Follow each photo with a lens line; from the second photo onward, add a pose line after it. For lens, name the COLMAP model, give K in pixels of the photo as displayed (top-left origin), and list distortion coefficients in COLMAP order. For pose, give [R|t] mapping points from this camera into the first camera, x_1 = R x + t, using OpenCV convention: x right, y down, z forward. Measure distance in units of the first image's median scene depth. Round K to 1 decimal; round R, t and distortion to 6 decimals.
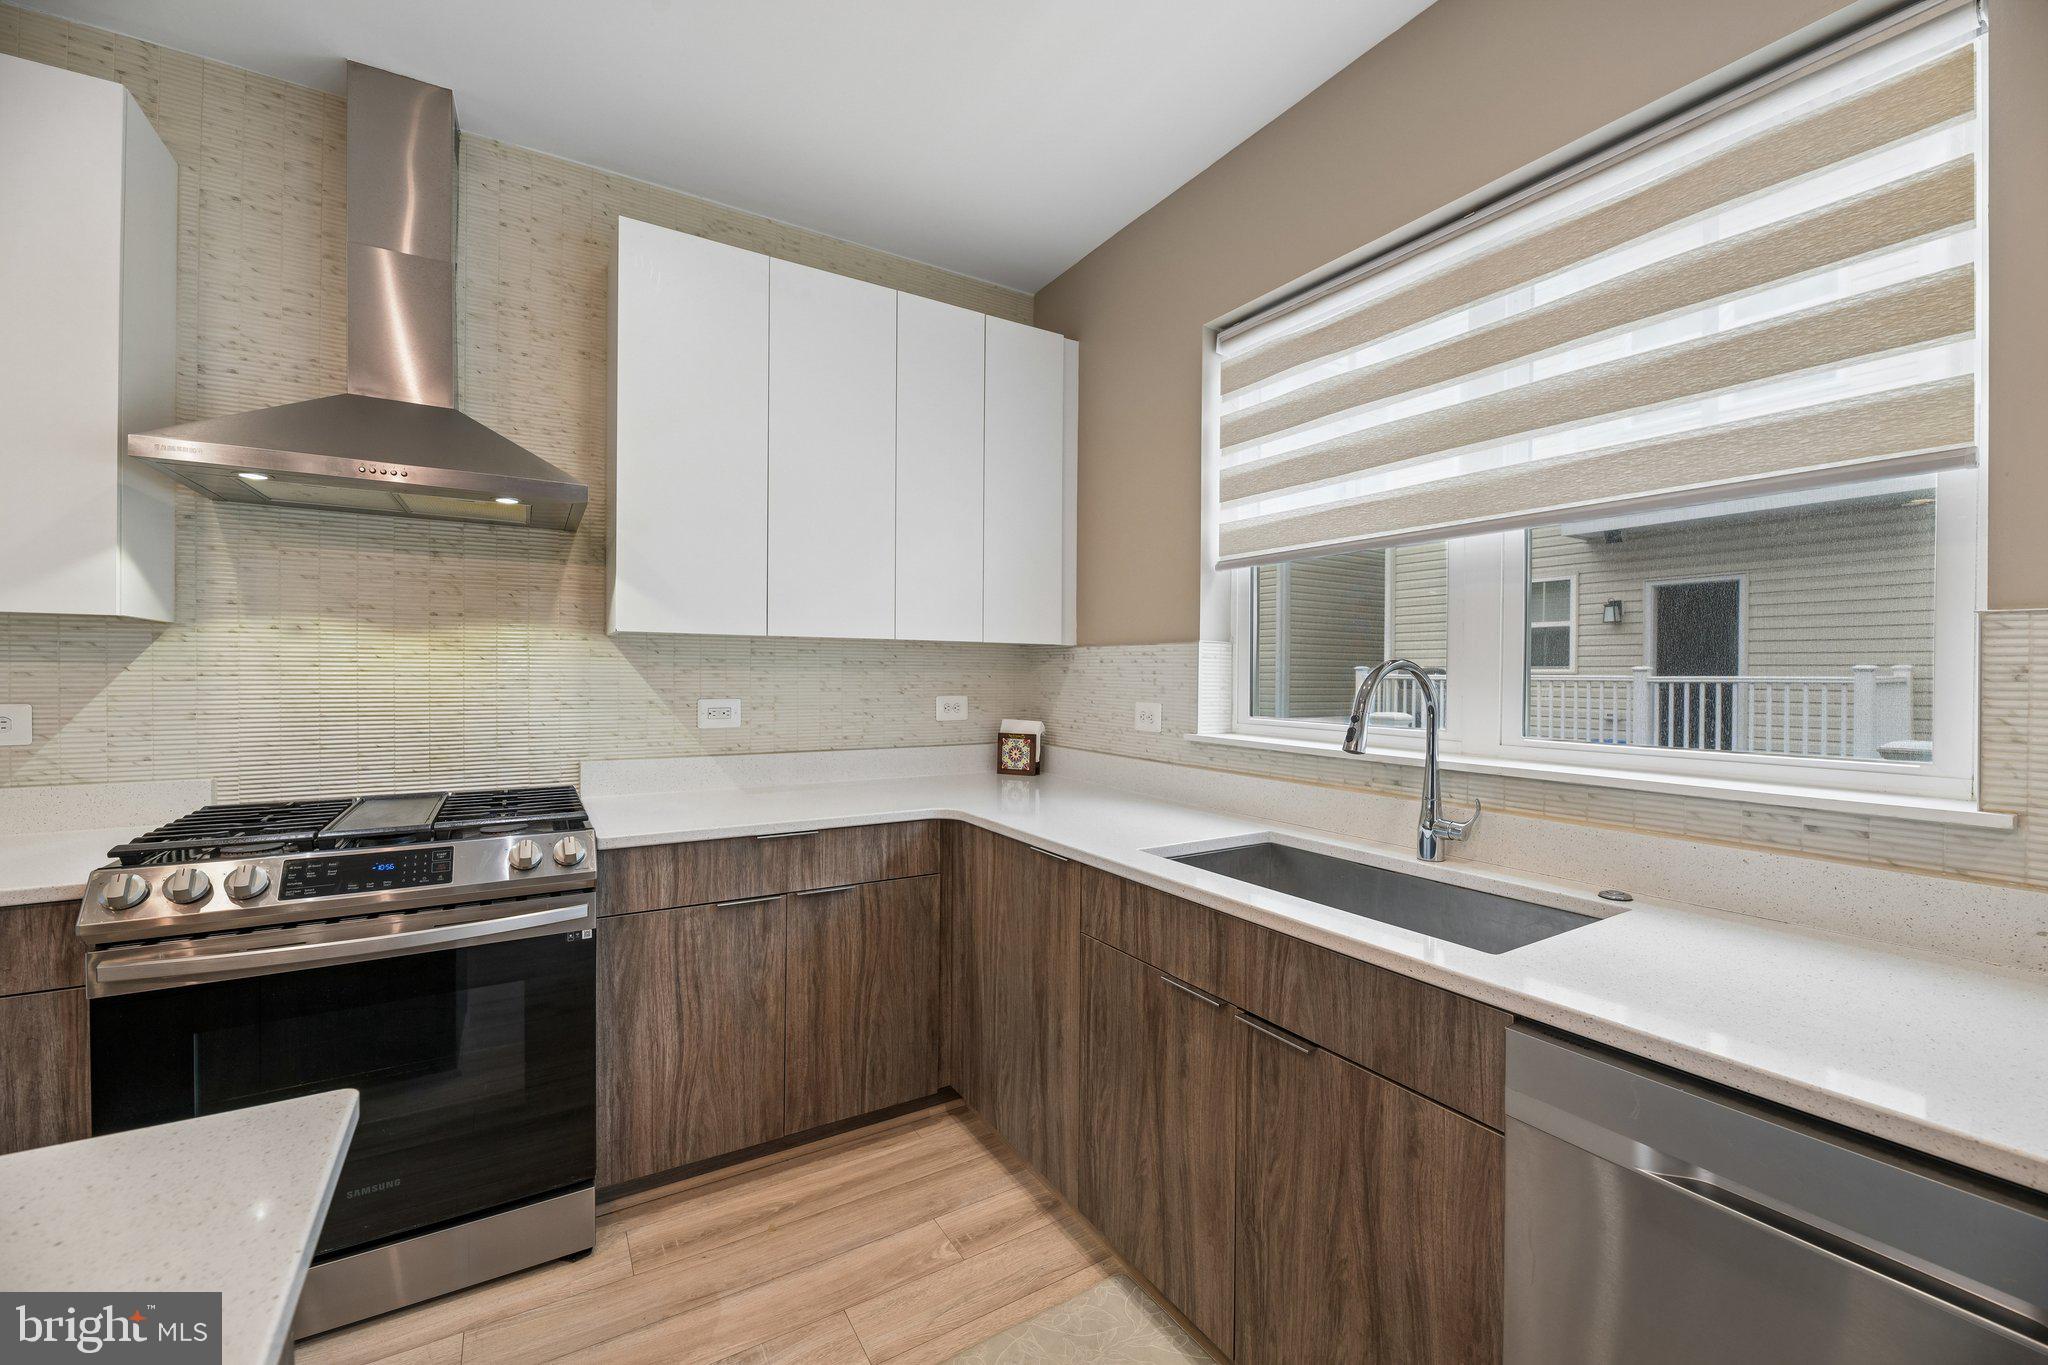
lens RADIAL K [[816.0, 0, 1027.4], [0, 816.0, 680.0], [0, 0, 1]] dist [-0.004183, -0.000061]
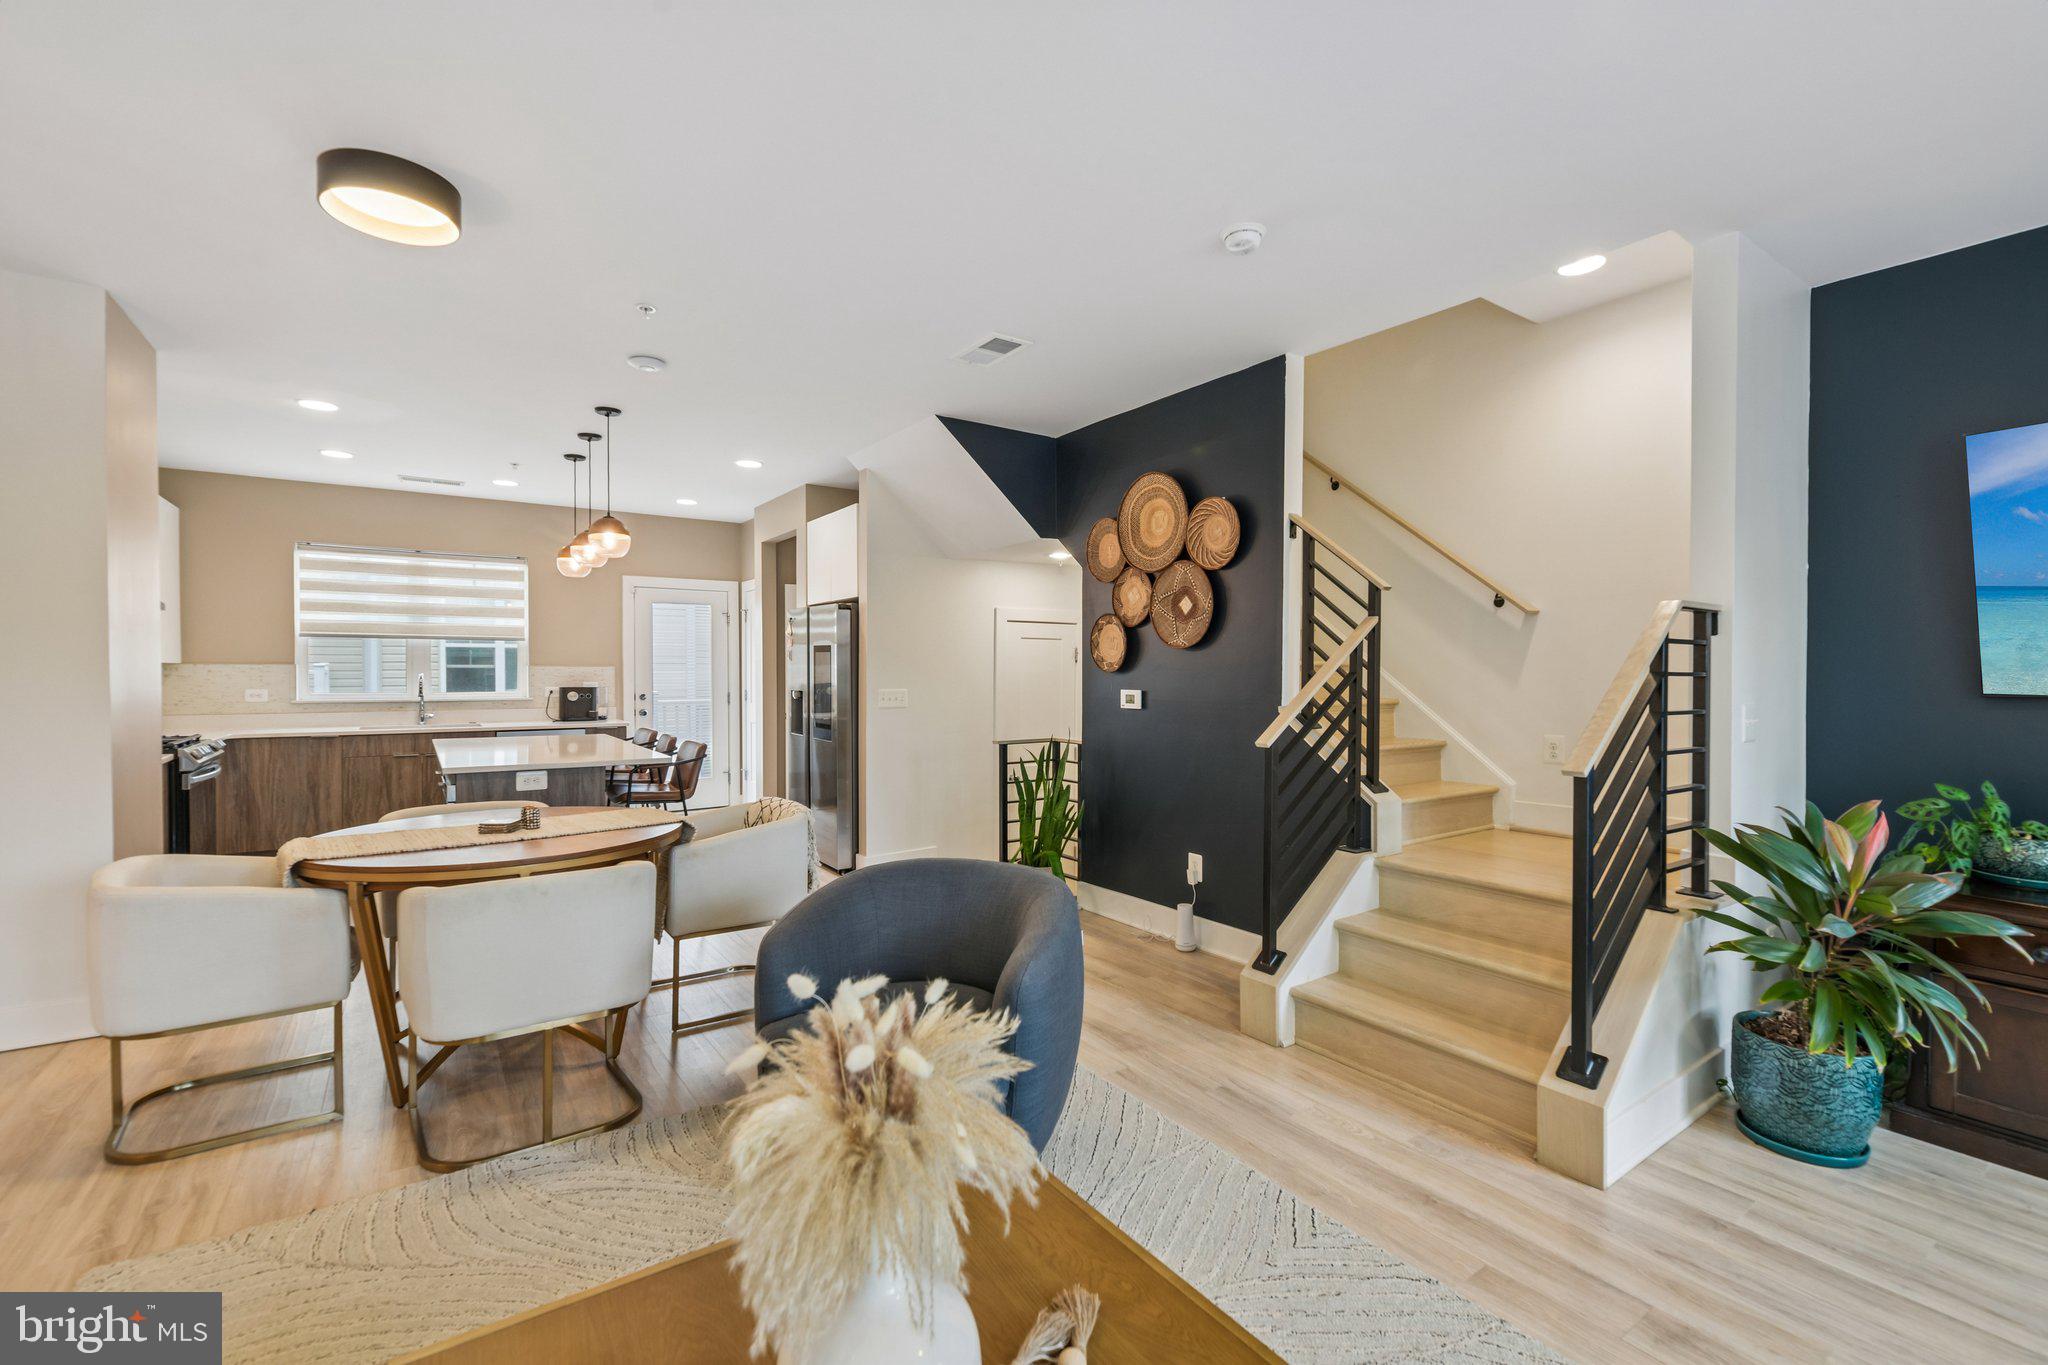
lens RADIAL K [[892.0, 0, 1027.9], [0, 892.0, 677.6], [0, 0, 1]] dist [0.001802, 0.000019]
pose [[-0.053218, -0.017400, 0.998431, -2.651866], [0.005488, 0.999828, 0.017717, -0.041397], [-0.998568, 0.006422, -0.053113, -1.123612]]
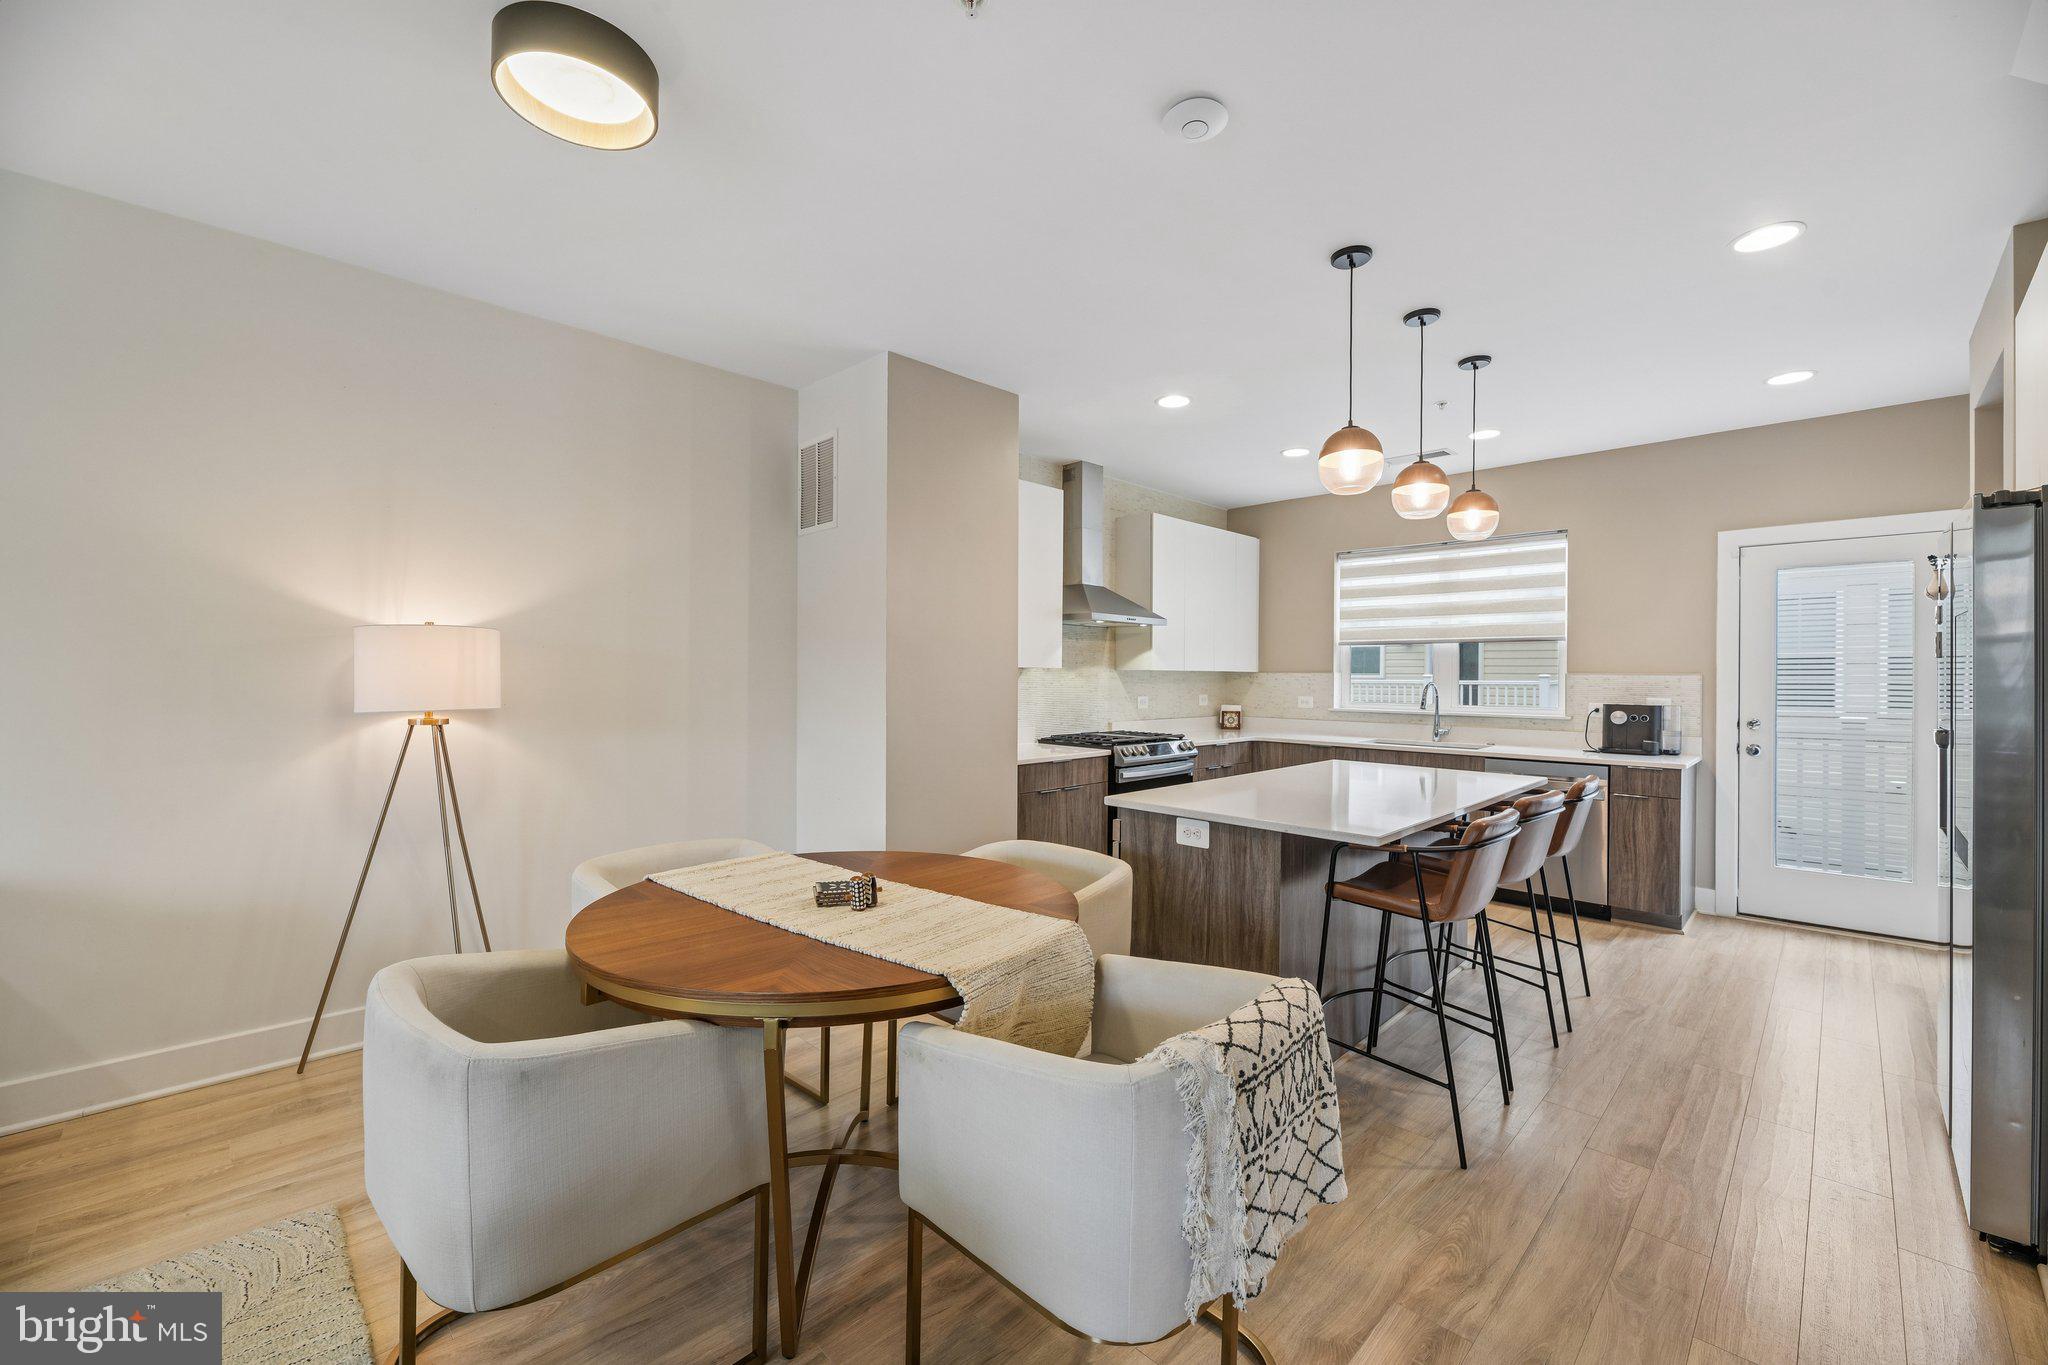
lens RADIAL K [[816.0, 0, 1020.2], [0, 816.0, 675.6], [0, 0, 1]] dist [-0.004183, -0.000061]
pose [[0.973700, -0.001766, 0.227827, -1.329974], [0.003340, 0.999973, -0.006522, -0.023555], [-0.227809, 0.007111, 0.973680, -1.285367]]
